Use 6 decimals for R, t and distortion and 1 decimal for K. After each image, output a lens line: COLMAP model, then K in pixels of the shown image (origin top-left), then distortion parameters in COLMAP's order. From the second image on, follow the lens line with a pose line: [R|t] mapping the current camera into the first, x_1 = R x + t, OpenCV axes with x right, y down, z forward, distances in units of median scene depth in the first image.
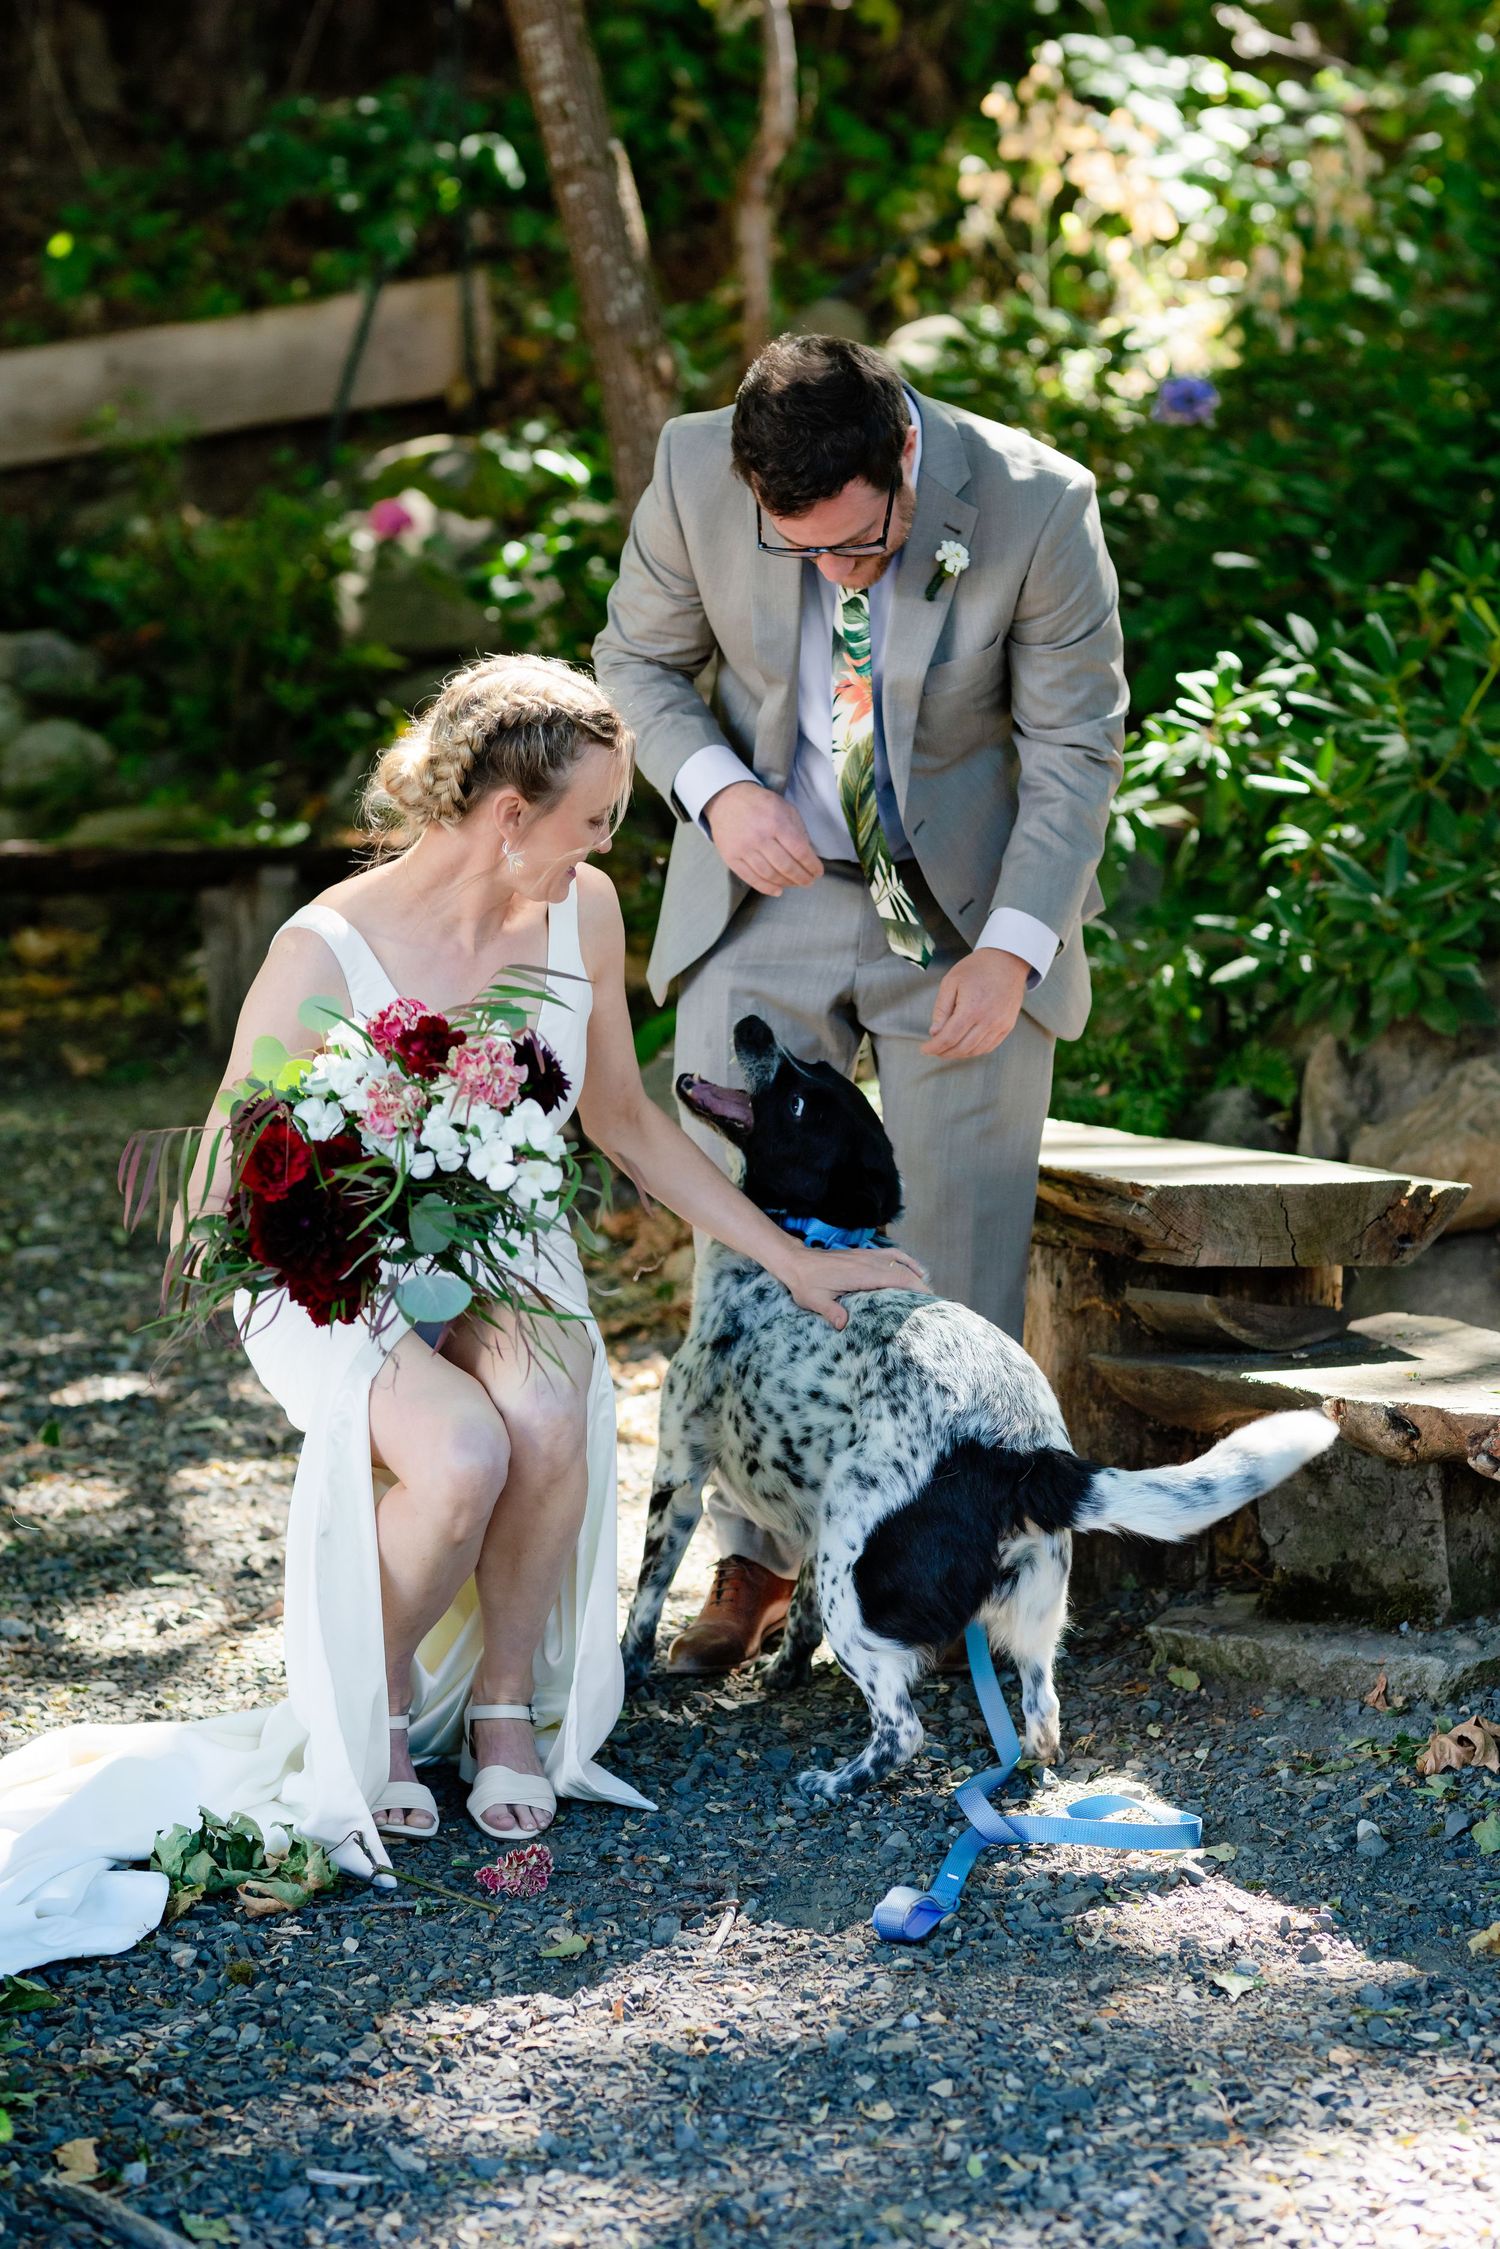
lens RADIAL K [[5687.0, 0, 750.0], [0, 5687.0, 1124.5], [0, 0, 1]] dist [0.007111, 0.143214]
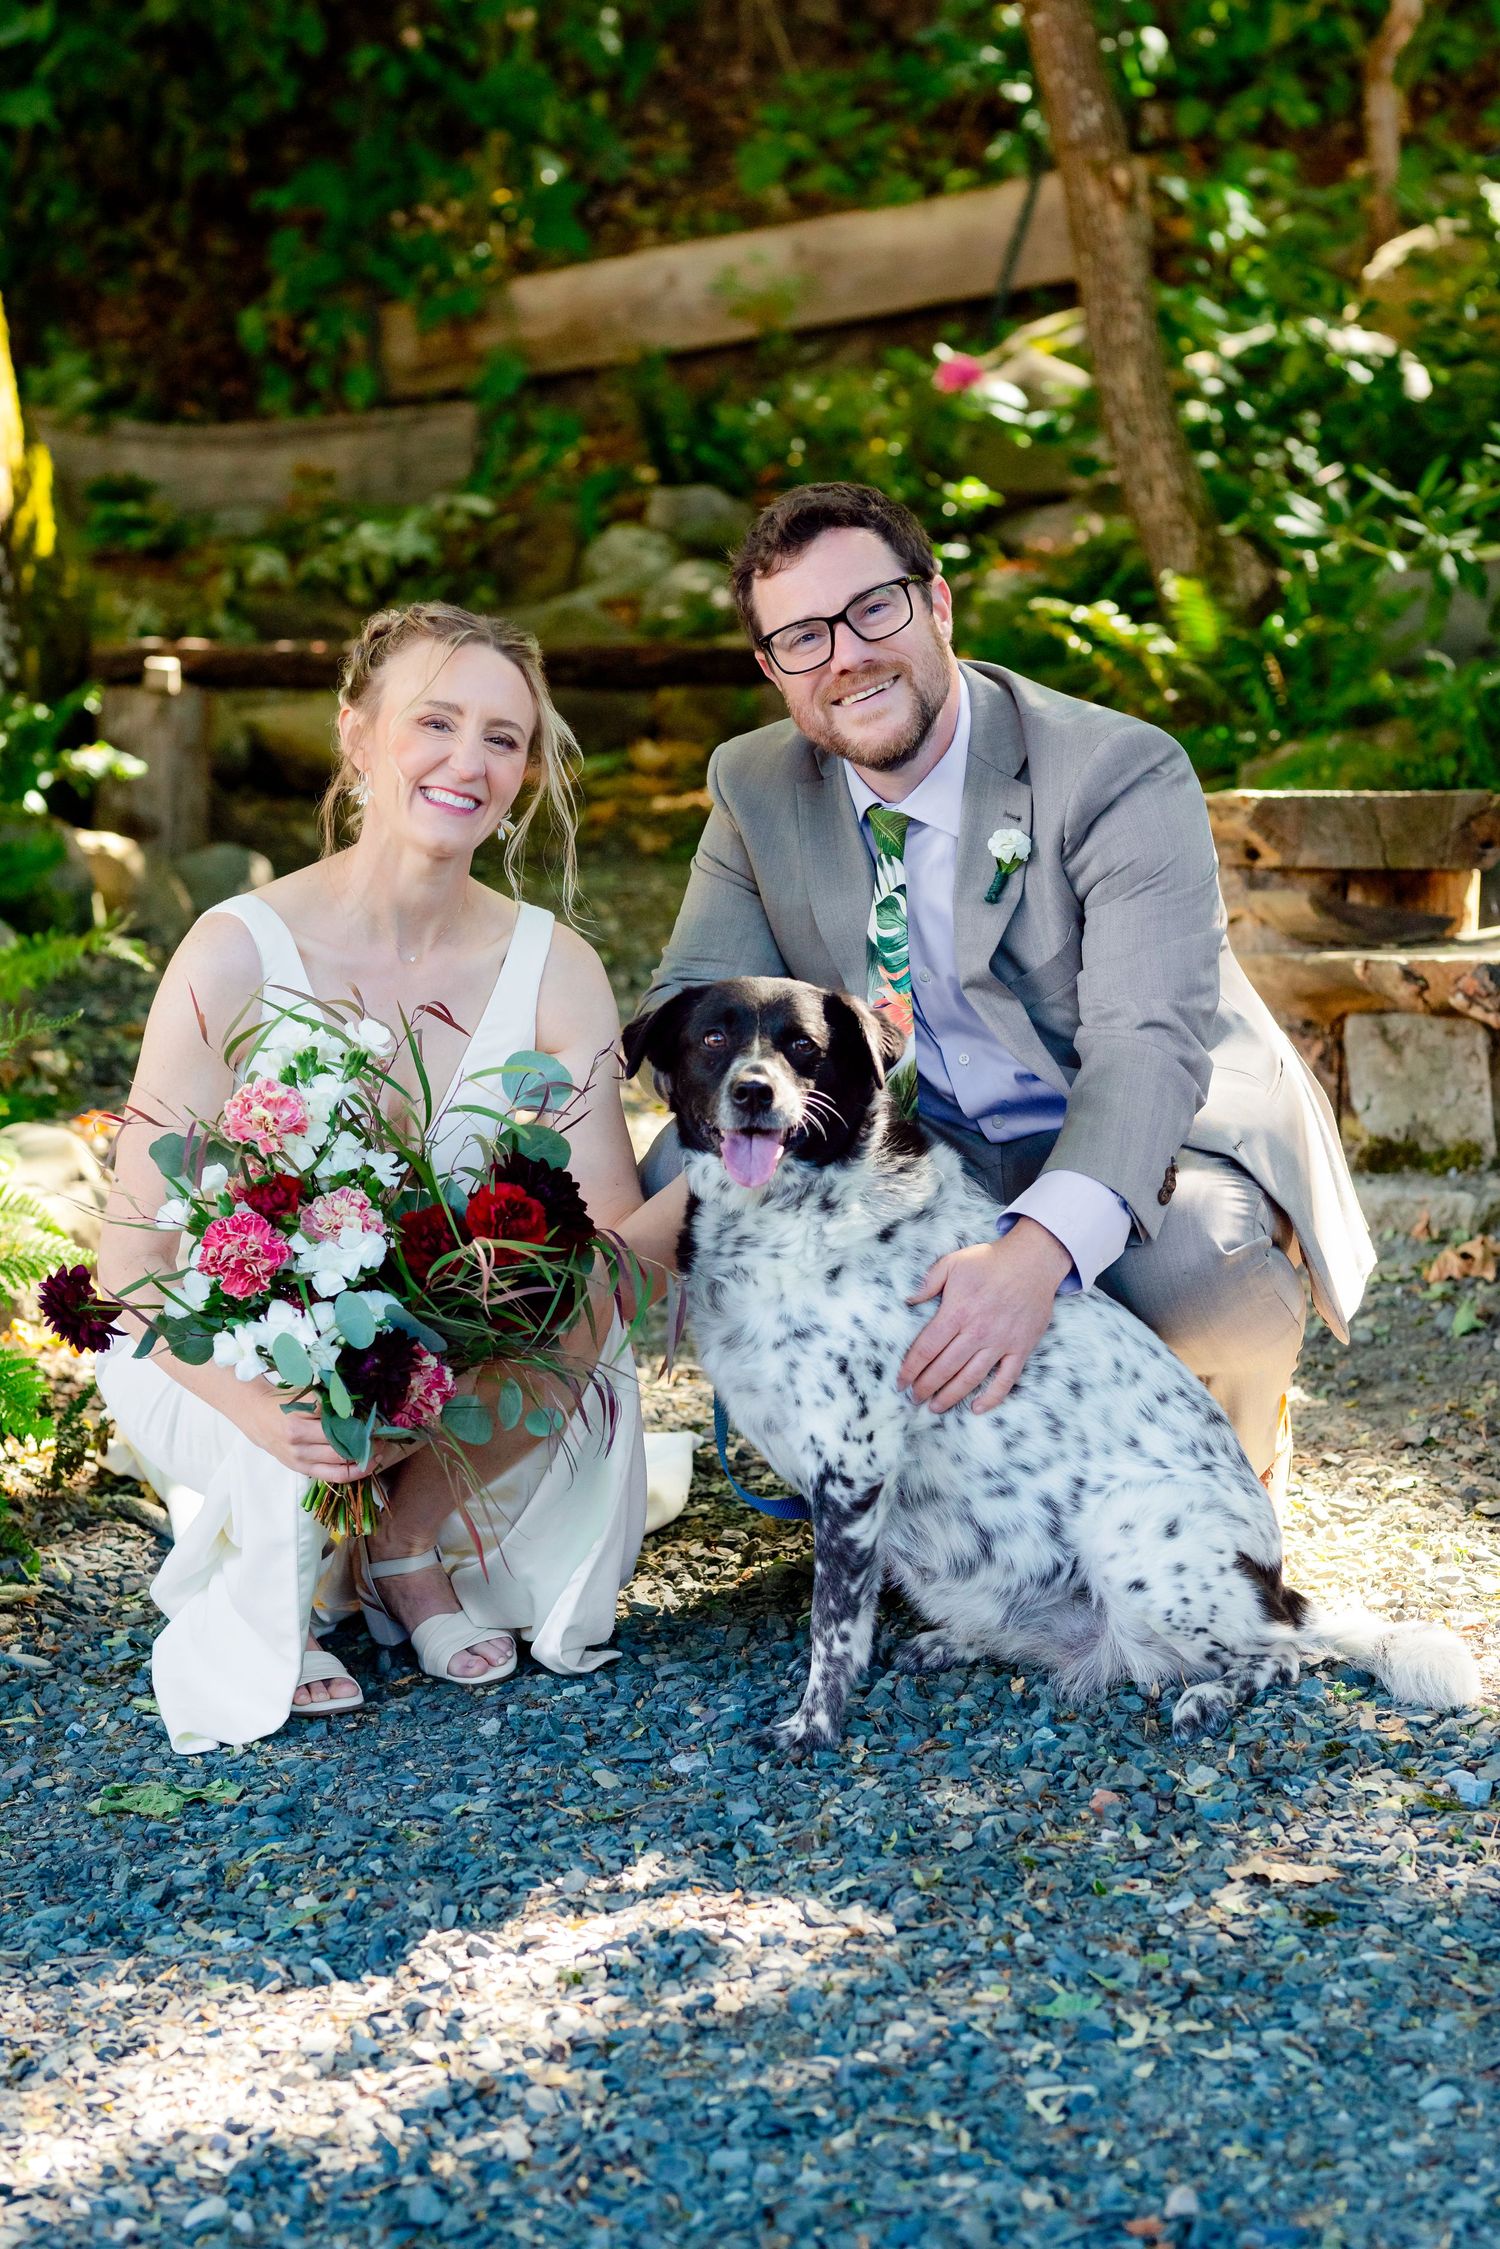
lens RADIAL K [[5687.0, 0, 750.0], [0, 5687.0, 1124.5], [0, 0, 1]] dist [0.007111, 0.143214]
pose [[0.984131, 0.010318, -0.177143, 0.186713], [-0.010506, 0.999945, -0.000125, 0.083969], [0.177132, 0.001984, 0.984185, -0.154074]]
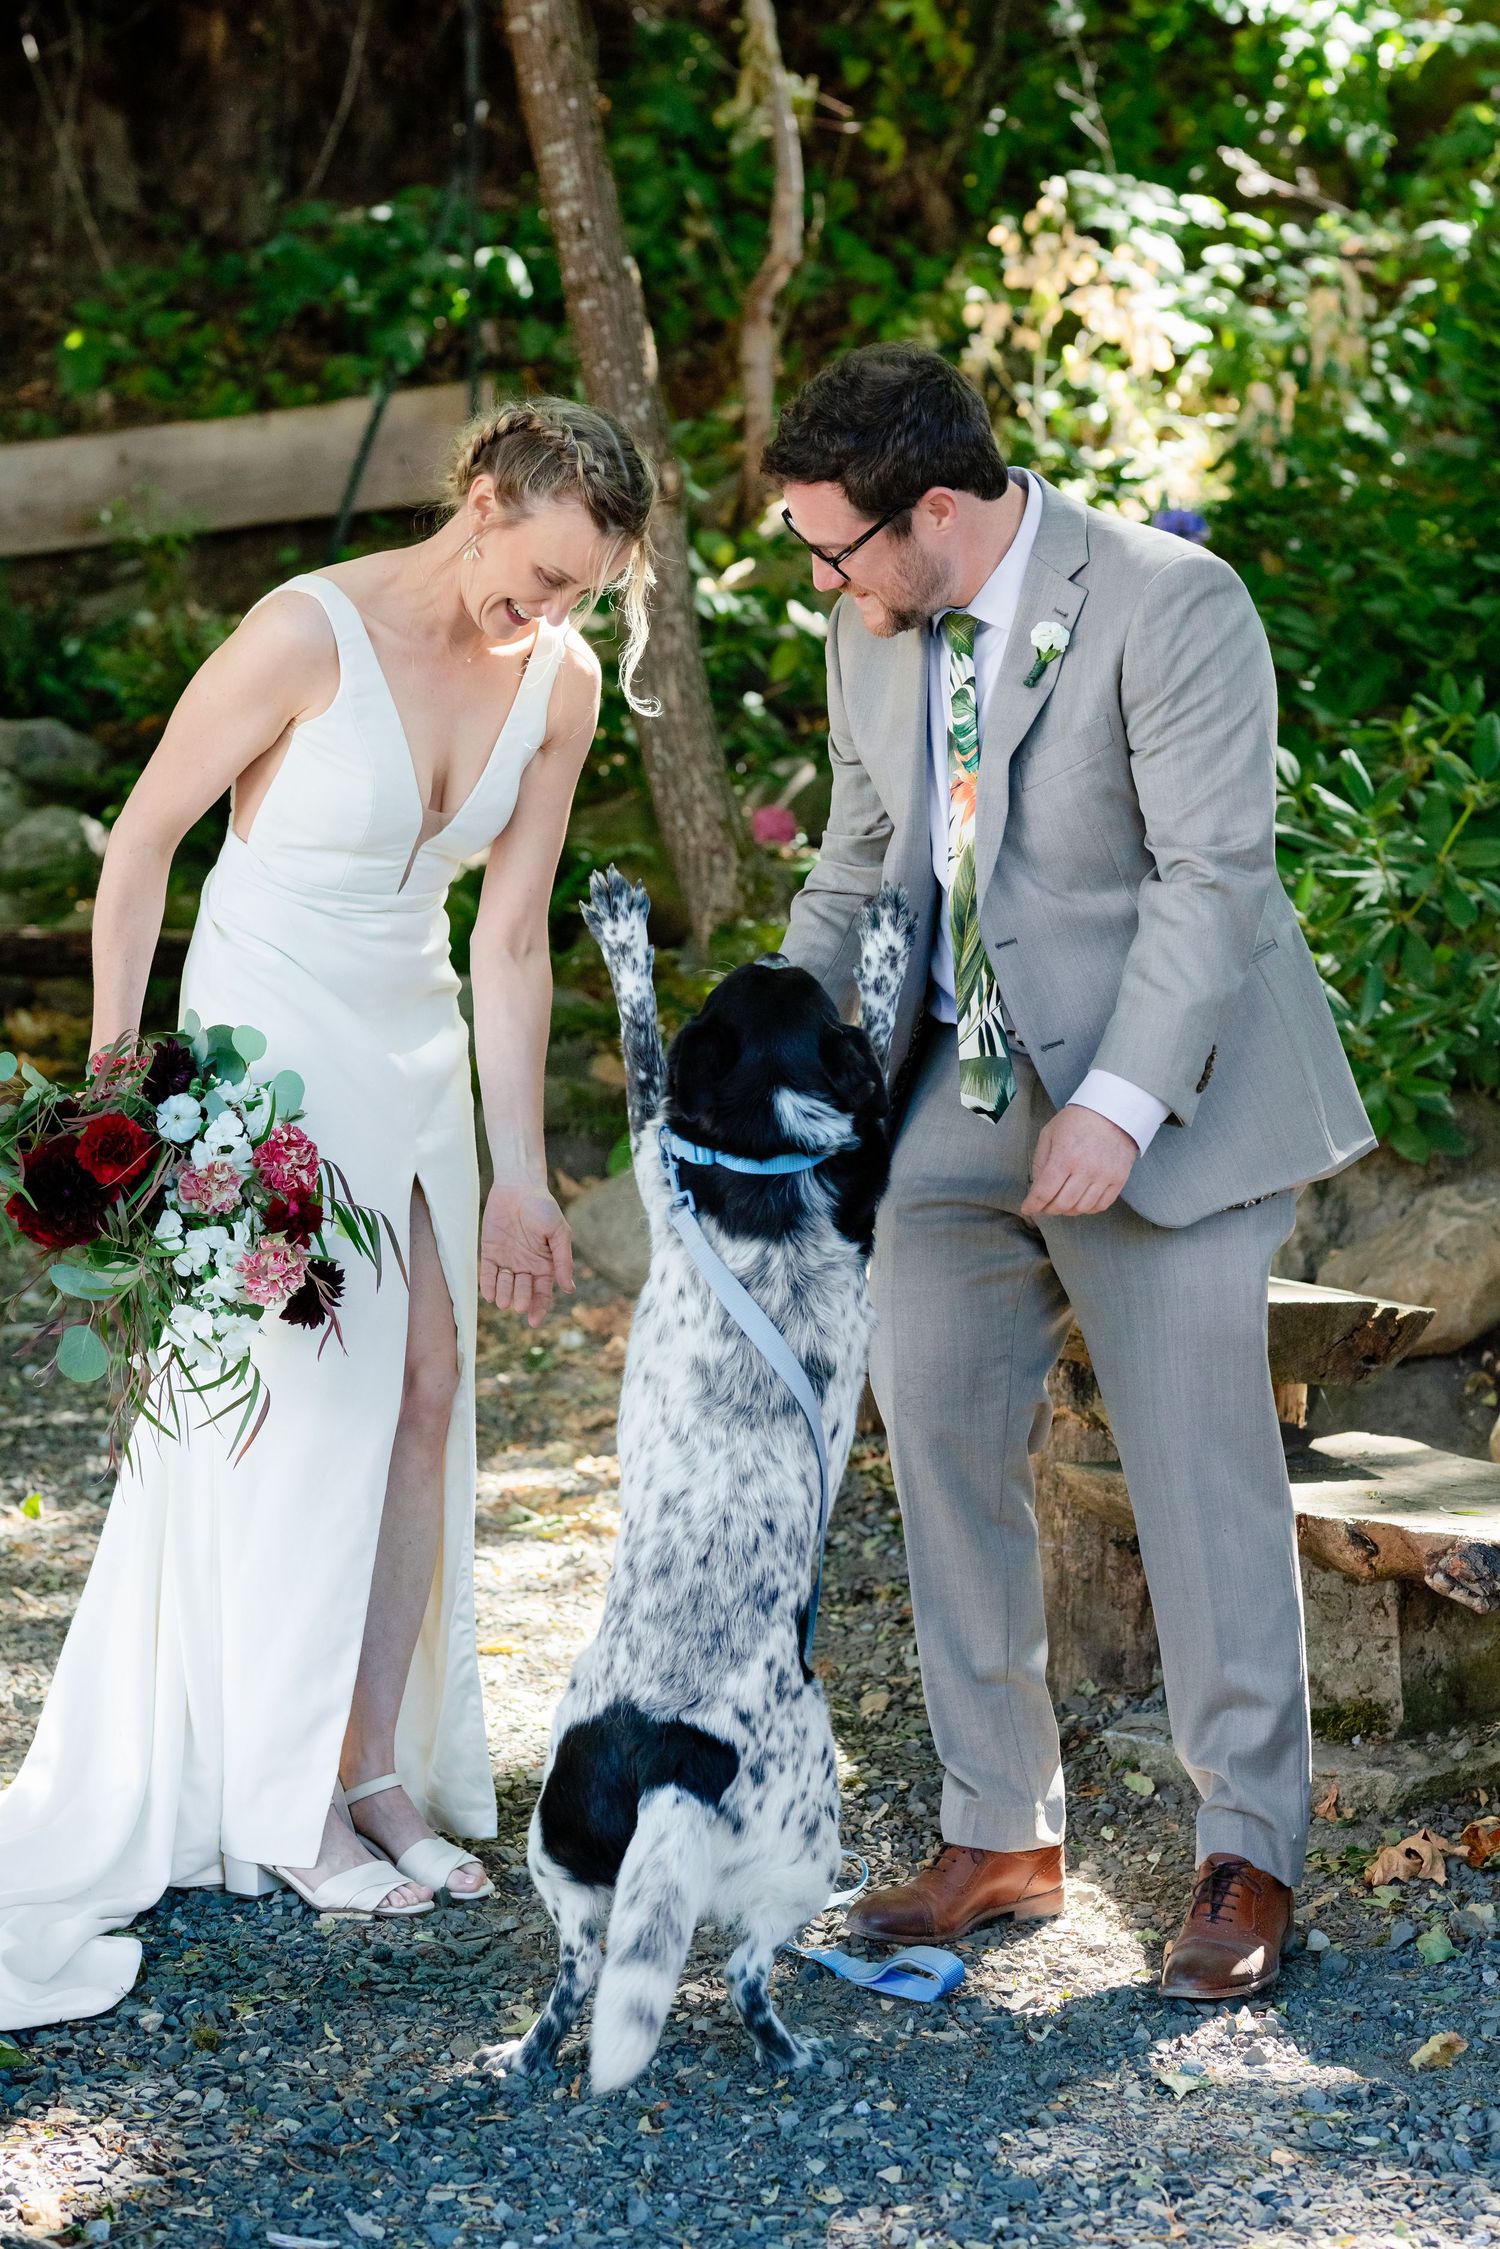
lens RADIAL K [[5638.1, 0, 750.0], [0, 5638.1, 1124.5], [0, 0, 1]] dist [0.006440, 0.335602]
pose [[0.999363, 0.035315, 0.005116, -0.002872], [-0.035212, 0.999199, -0.019002, 0.001093], [-0.005783, 0.018810, 0.999806, -0.013160]]
